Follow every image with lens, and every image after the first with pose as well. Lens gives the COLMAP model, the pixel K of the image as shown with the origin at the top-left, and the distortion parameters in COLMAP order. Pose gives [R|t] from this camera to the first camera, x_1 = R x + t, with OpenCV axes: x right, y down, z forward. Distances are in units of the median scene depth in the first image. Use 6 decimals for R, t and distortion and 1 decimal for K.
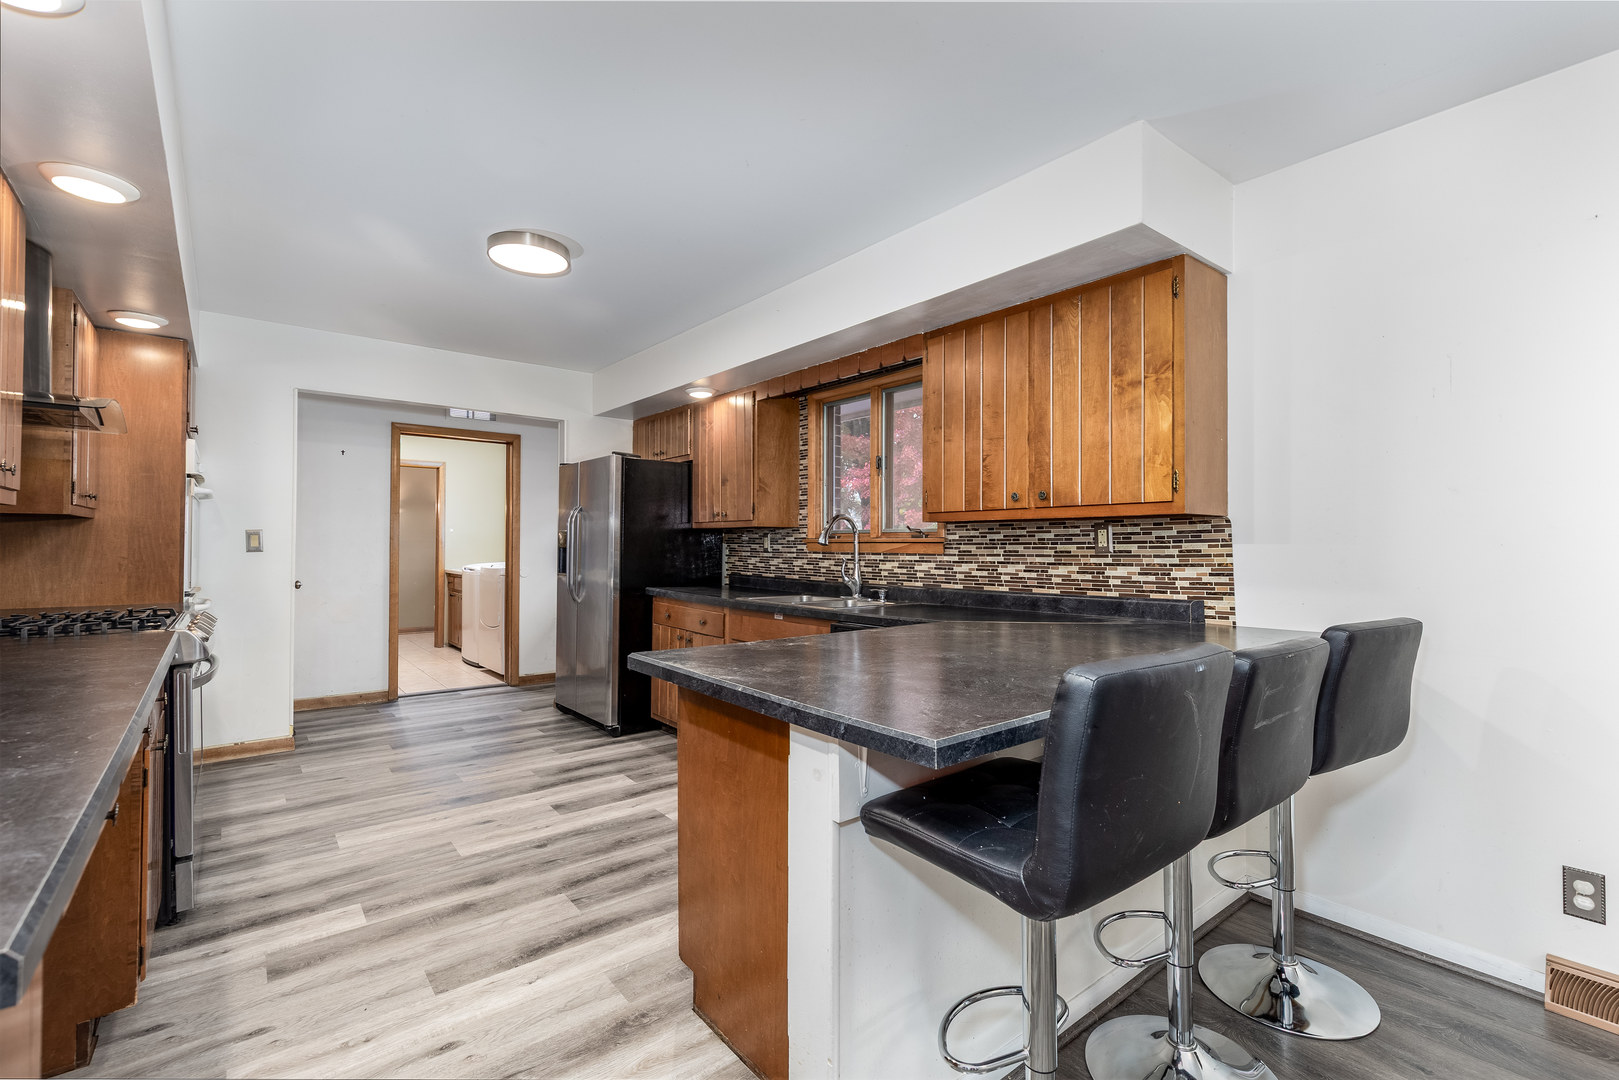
lens RADIAL K [[722.6, 0, 809.5], [0, 722.6, 540.0], [0, 0, 1]] dist [0.014622, 0.000183]
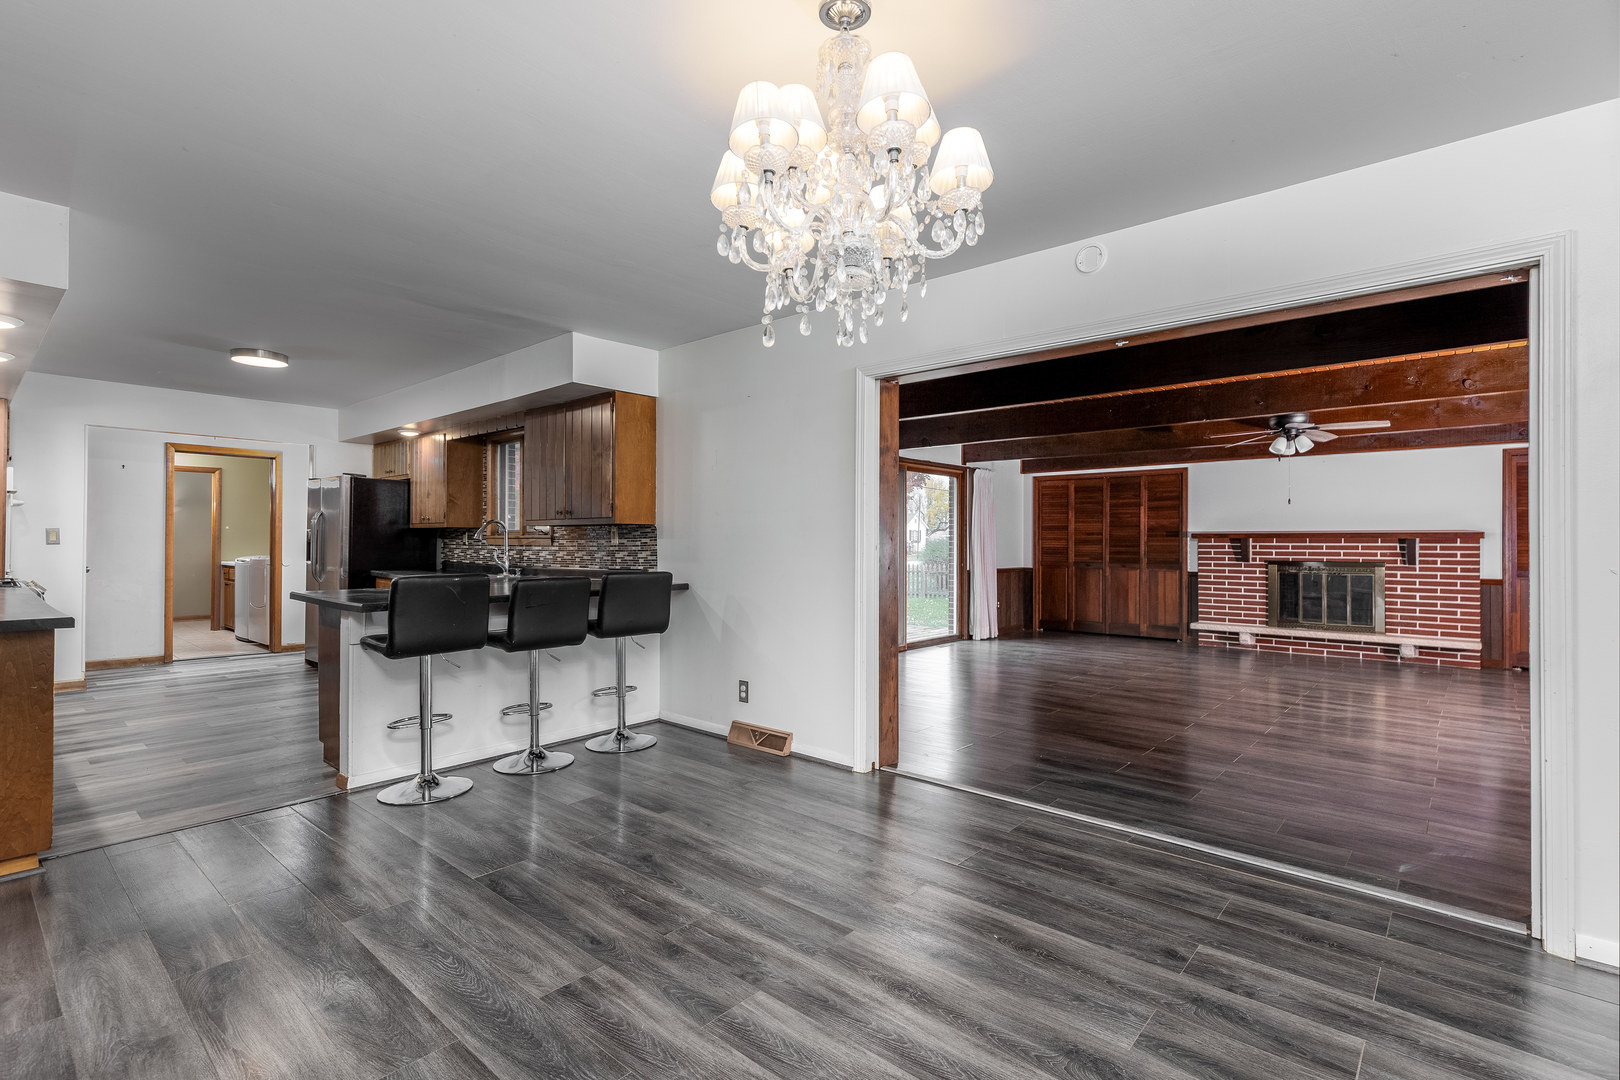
lens RADIAL K [[722.3, 0, 748.3], [0, 722.3, 540.7], [0, 0, 1]] dist [0.000718, 0.015823]
pose [[0.989031, 0.000889, 0.147702, 0.297143], [-0.001707, 0.999984, 0.005411, -0.000512], [-0.147695, -0.005604, 0.989017, -0.498933]]
